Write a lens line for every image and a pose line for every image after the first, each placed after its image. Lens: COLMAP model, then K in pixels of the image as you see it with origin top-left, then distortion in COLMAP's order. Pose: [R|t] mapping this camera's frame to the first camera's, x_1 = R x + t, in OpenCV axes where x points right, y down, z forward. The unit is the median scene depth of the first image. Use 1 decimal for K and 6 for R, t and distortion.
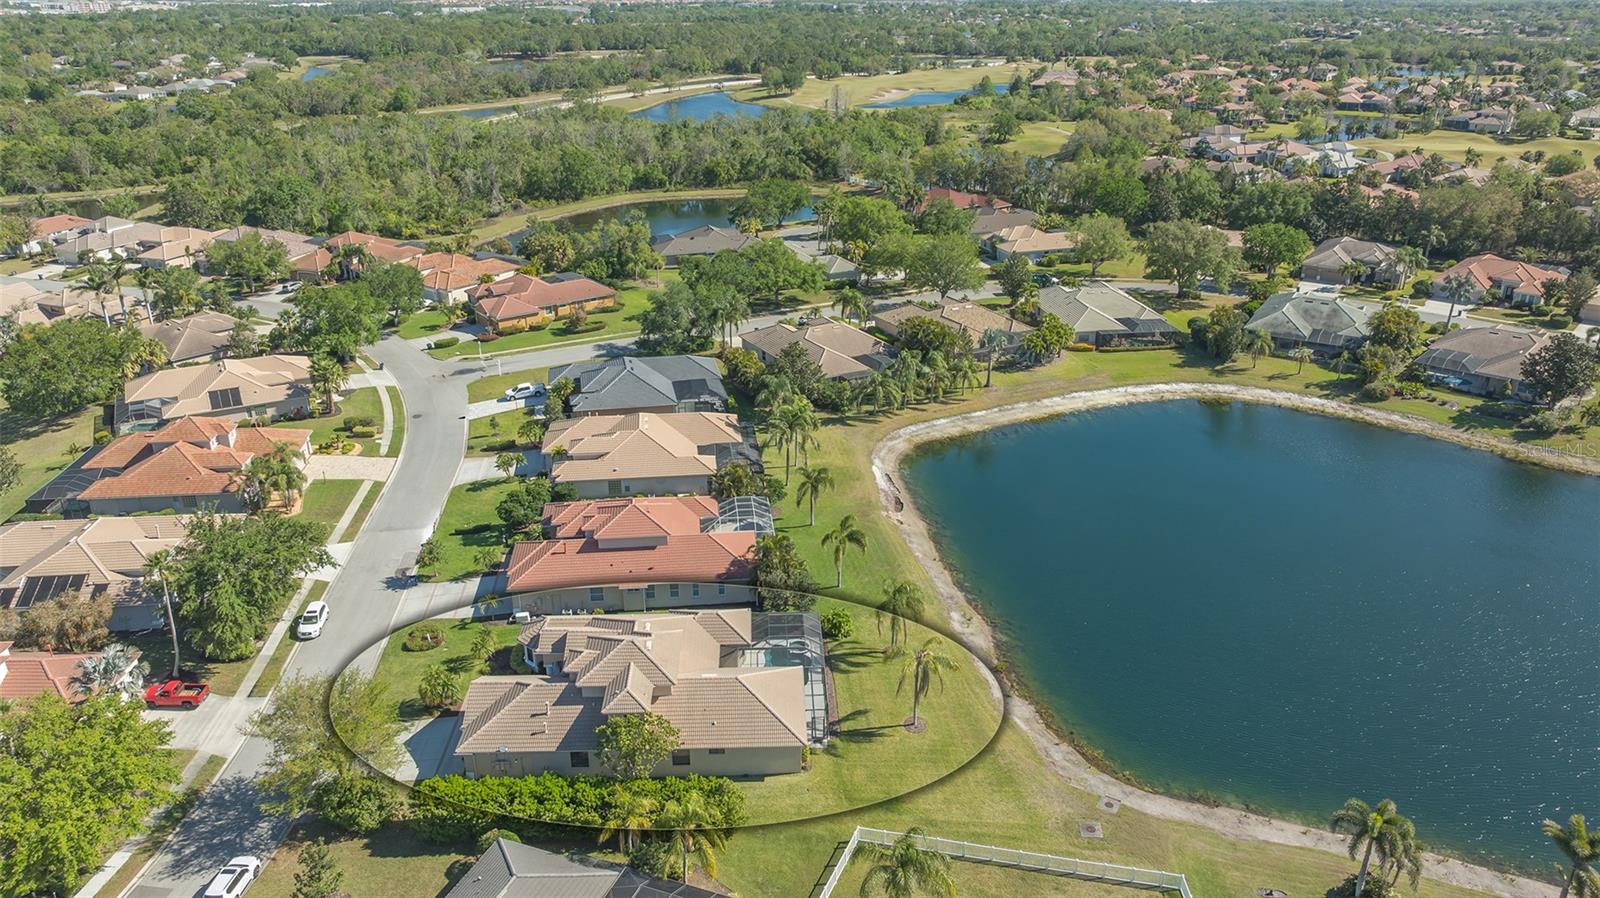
lens RADIAL K [[1133.7, 0, 802.8], [0, 1133.7, 444.2], [0, 0, 1]] dist [-0.018895, 0.000683]
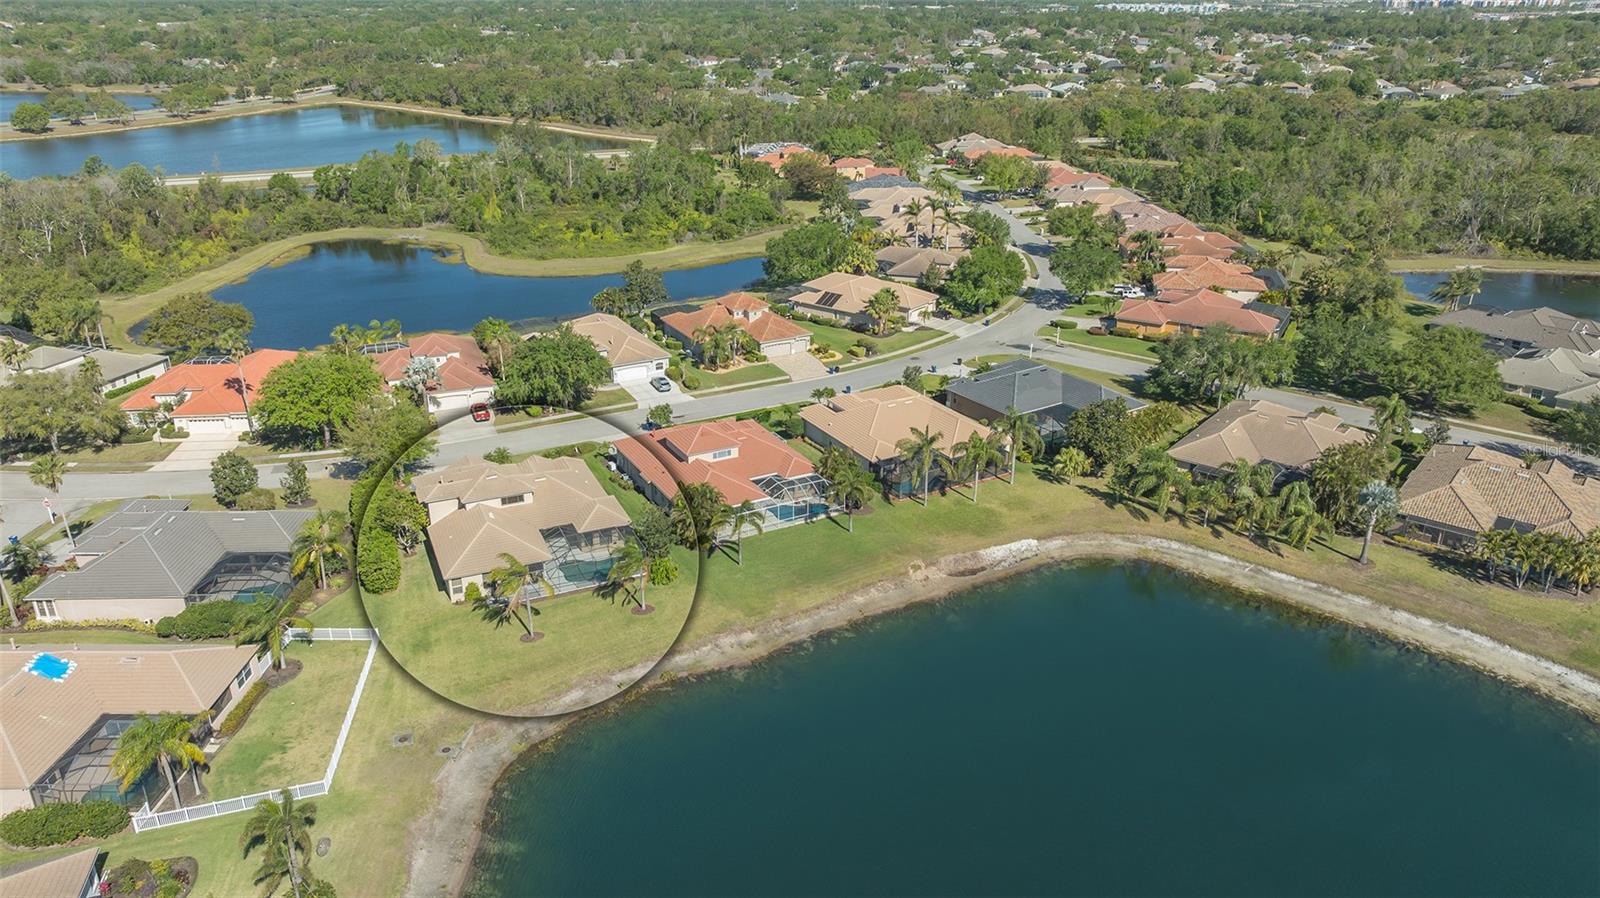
lens RADIAL K [[1133.7, 0, 802.8], [0, 1133.7, 444.2], [0, 0, 1]] dist [-0.018895, 0.000683]
pose [[0.379481, 0.348788, -0.856937, 0.536820], [-0.349289, 0.911686, 0.216394, -0.130876], [0.856733, 0.217201, 0.467795, 0.318724]]
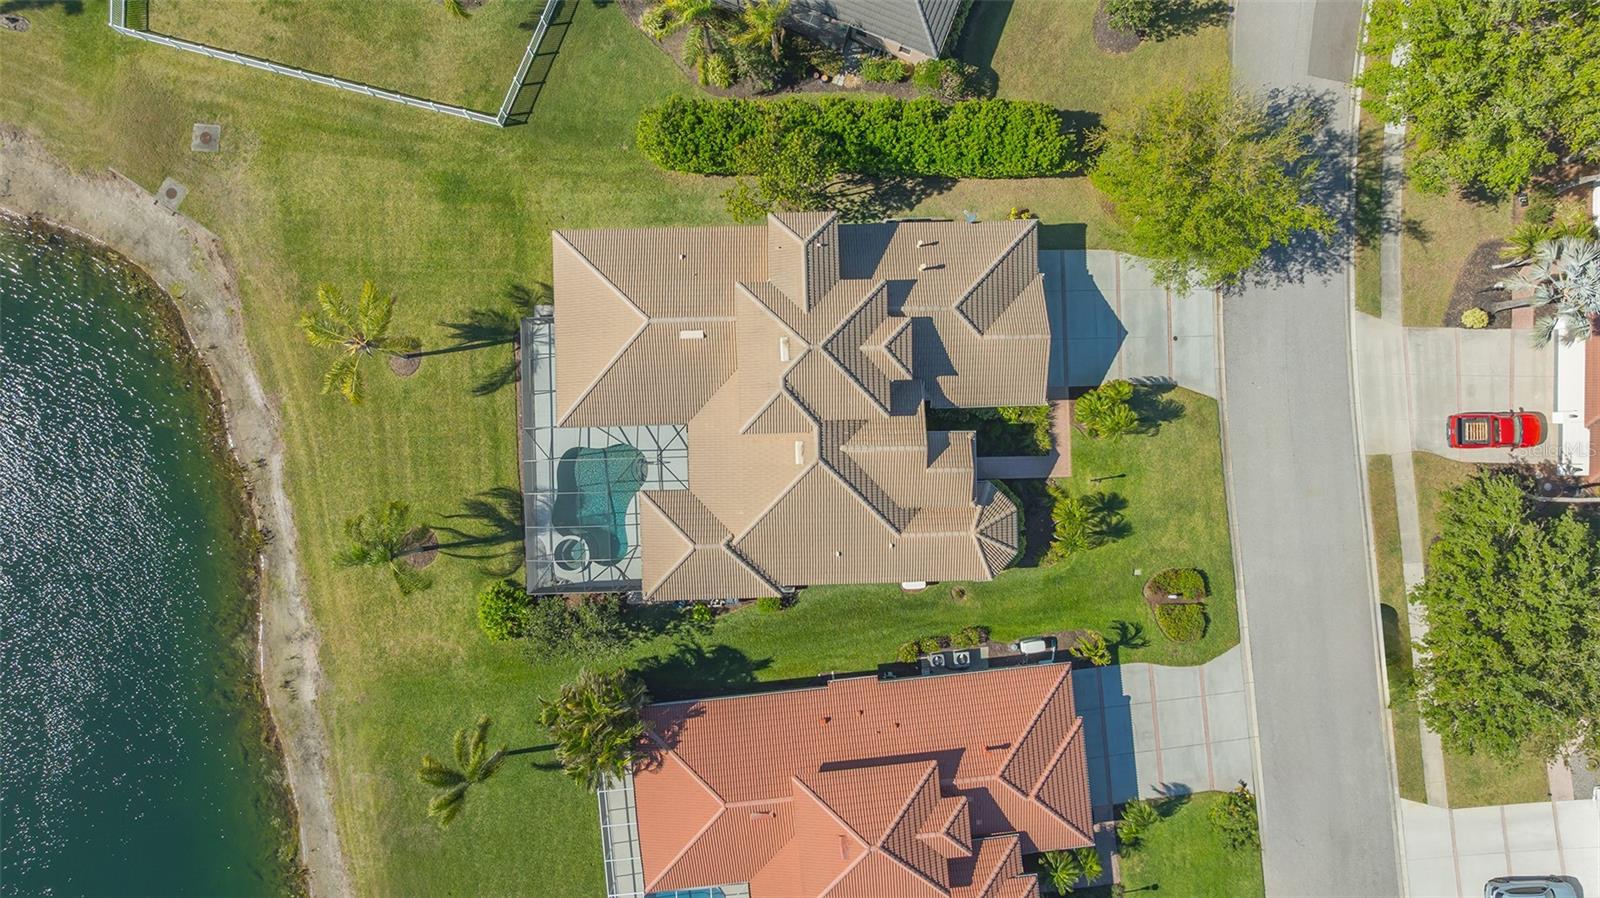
lens RADIAL K [[1133.7, 0, 802.8], [0, 1133.7, 444.2], [0, 0, 1]] dist [-0.018895, 0.000683]
pose [[-0.999606, -0.009544, -0.026411, -0.061066], [-0.021045, -0.368152, 0.929527, -0.203565], [-0.018595, 0.929717, 0.367806, 0.382637]]
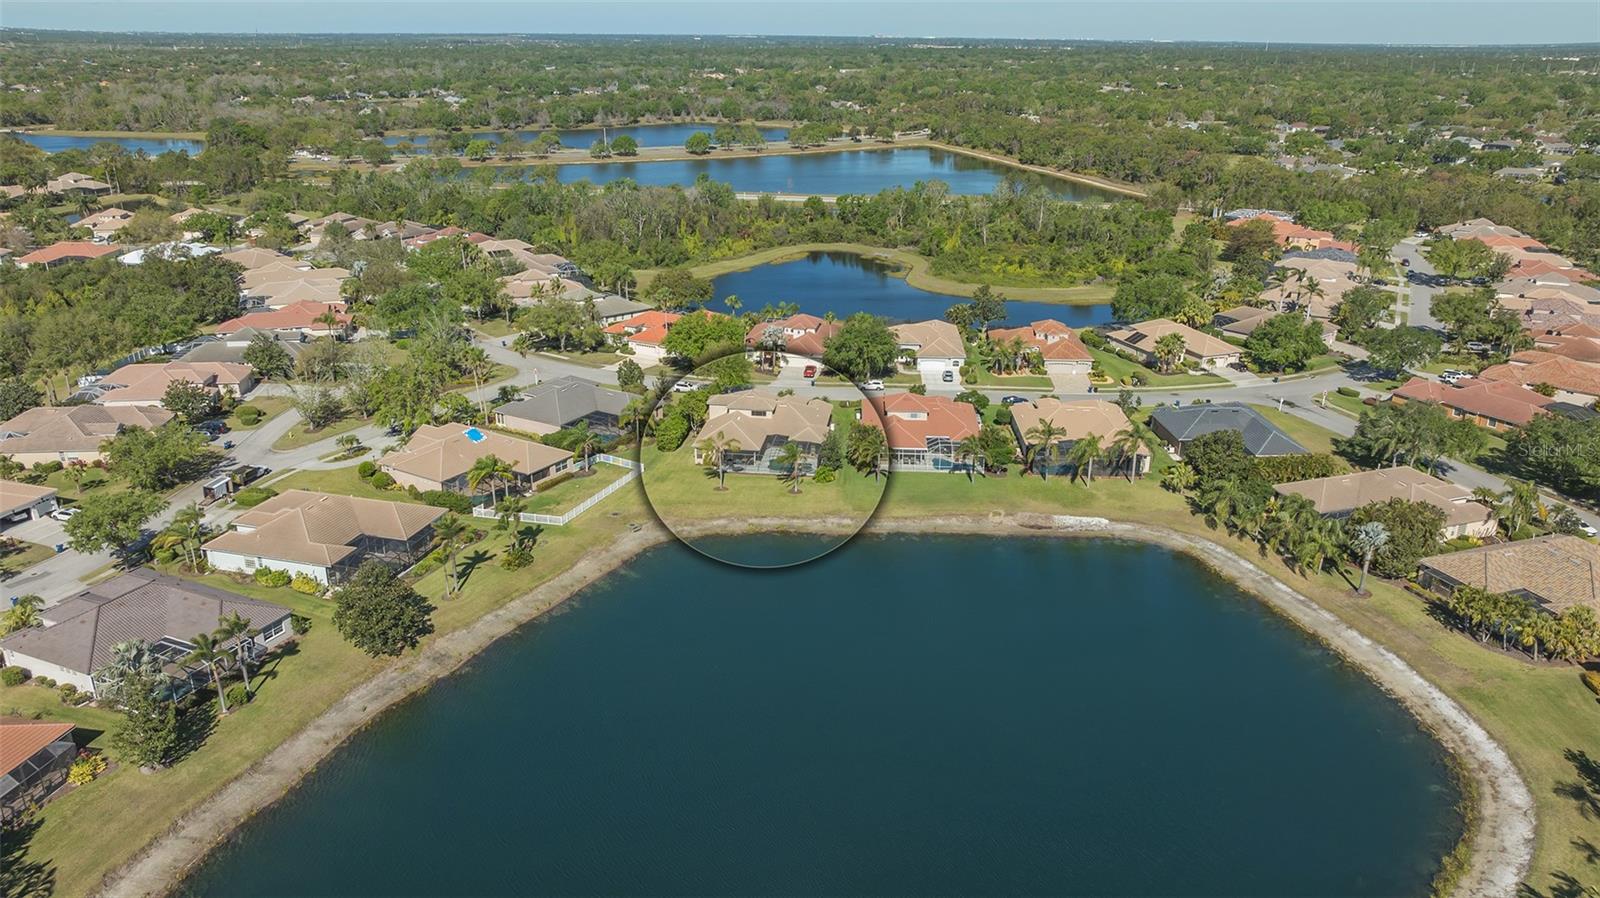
lens RADIAL K [[1133.7, 0, 802.8], [0, 1133.7, 444.2], [0, 0, 1]] dist [-0.018895, 0.000683]
pose [[-0.157184, 0.334918, -0.929044, 0.830039], [-0.382763, 0.846545, 0.369937, -0.252977], [0.910377, 0.413752, -0.004869, 0.530792]]
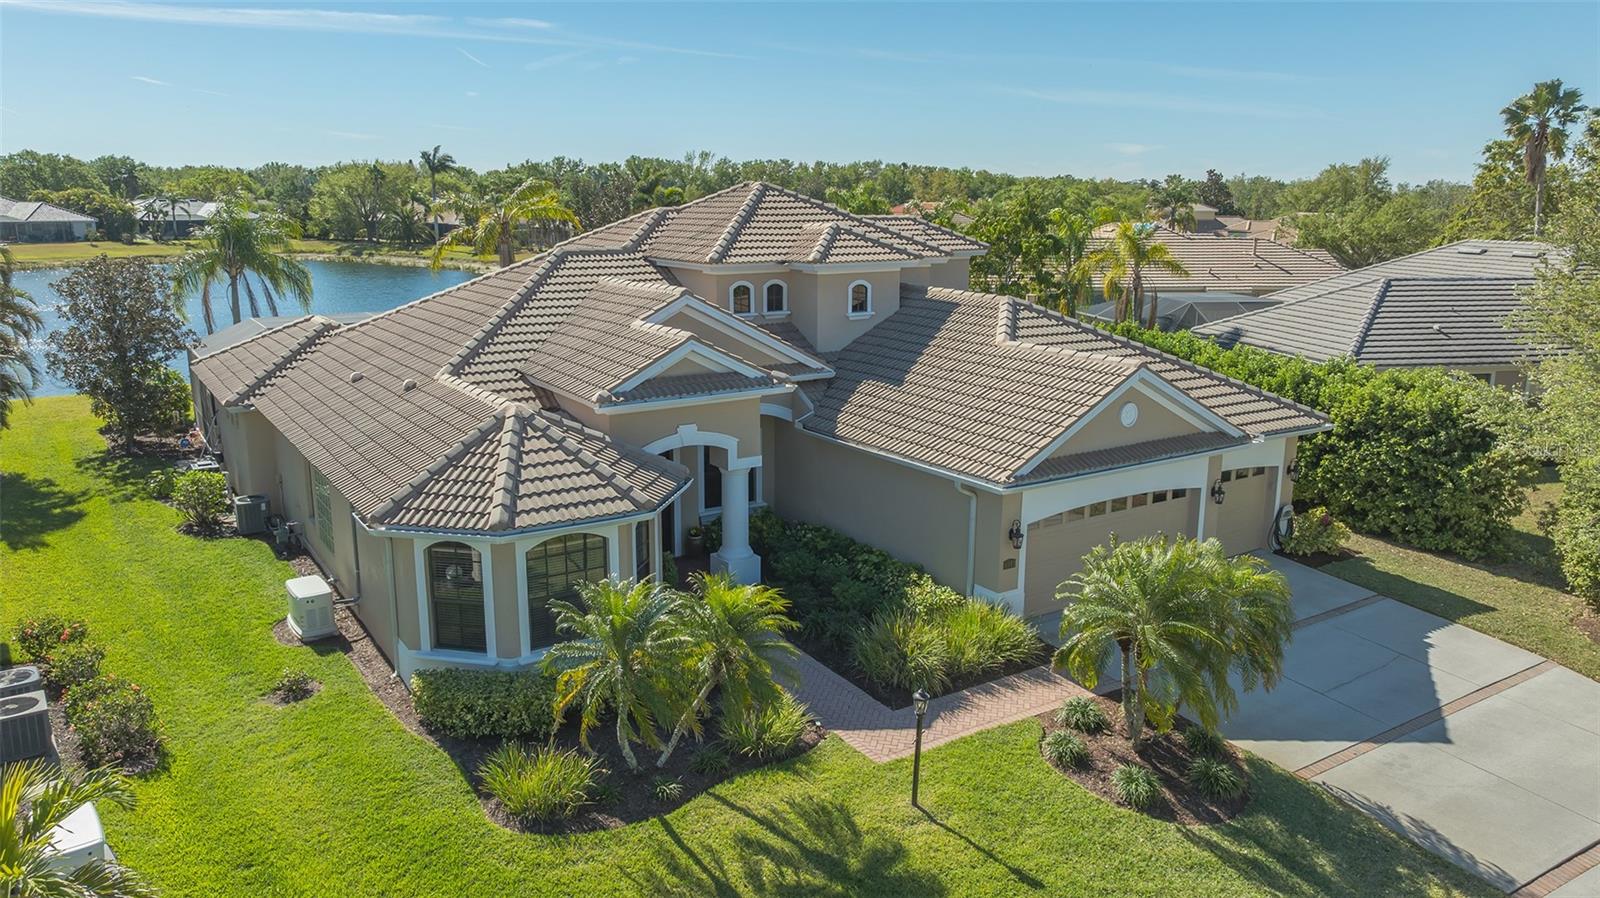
lens RADIAL K [[1132.8, 0, 795.8], [0, 1132.8, 452.8], [0, 0, 1]] dist [-0.053372, 0.070166]
pose [[-0.520540, -0.191152, 0.832165, -0.214056], [0.317553, 0.861365, 0.396497, 0.055585], [-0.792590, 0.470649, -0.387674, 0.543312]]
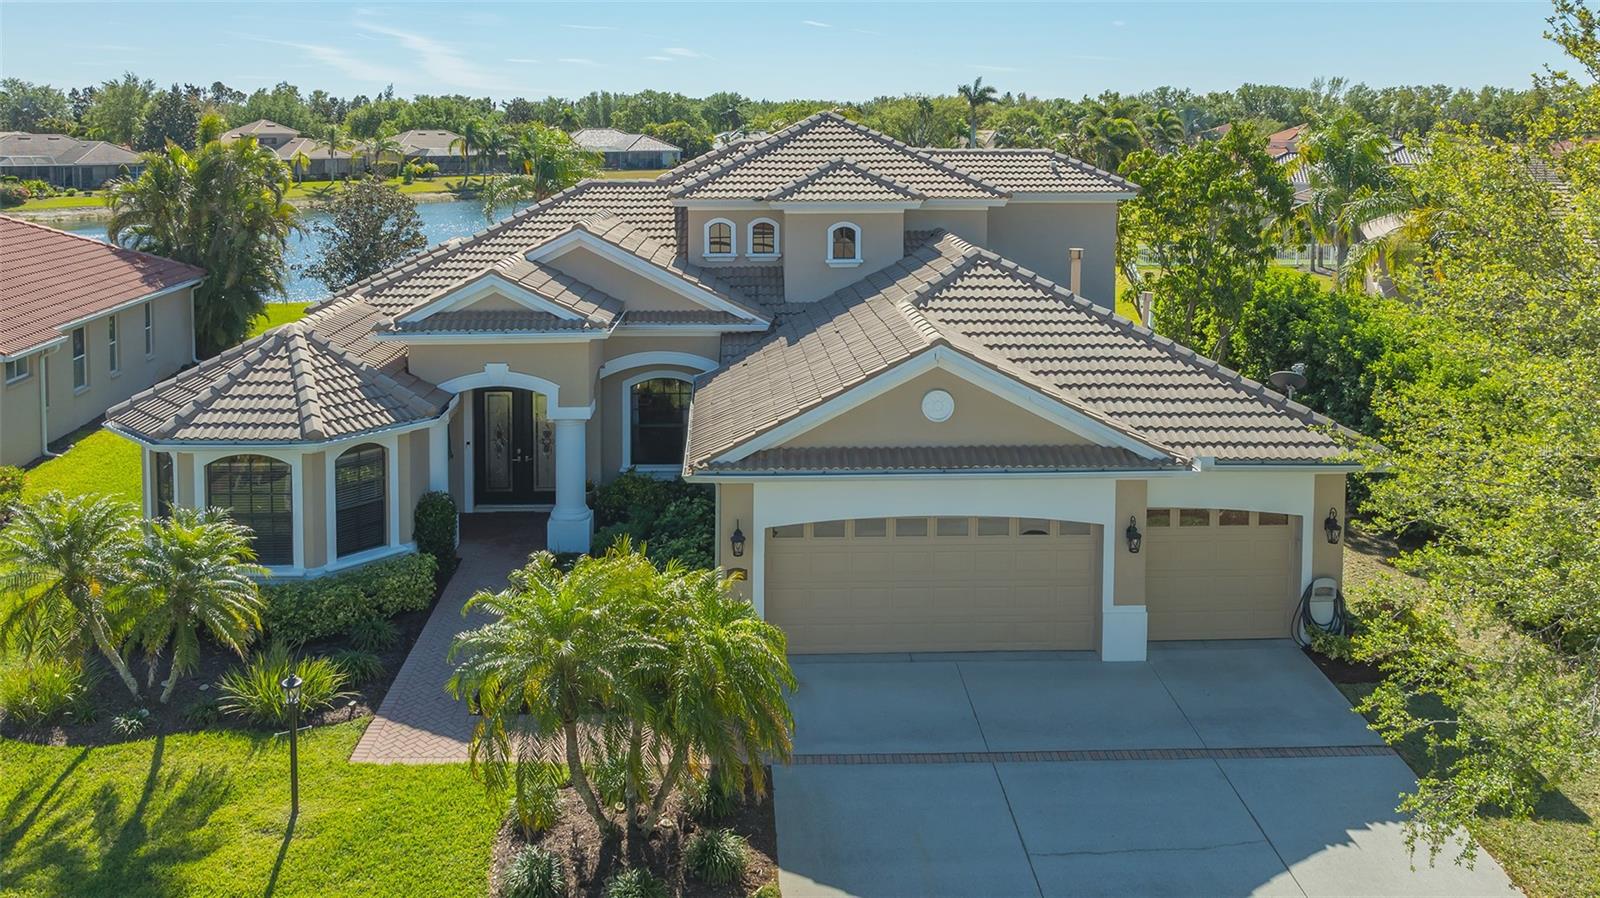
lens RADIAL K [[1250.8, 0, 773.0], [0, 1250.8, 208.4], [0, 0, 1]] dist [-0.013815, -0.005051]
pose [[-0.001717, -0.063861, 0.997957, -0.229962], [0.375220, 0.925003, 0.059838, 0.083143], [-0.926934, 0.374556, 0.022373, 0.475968]]
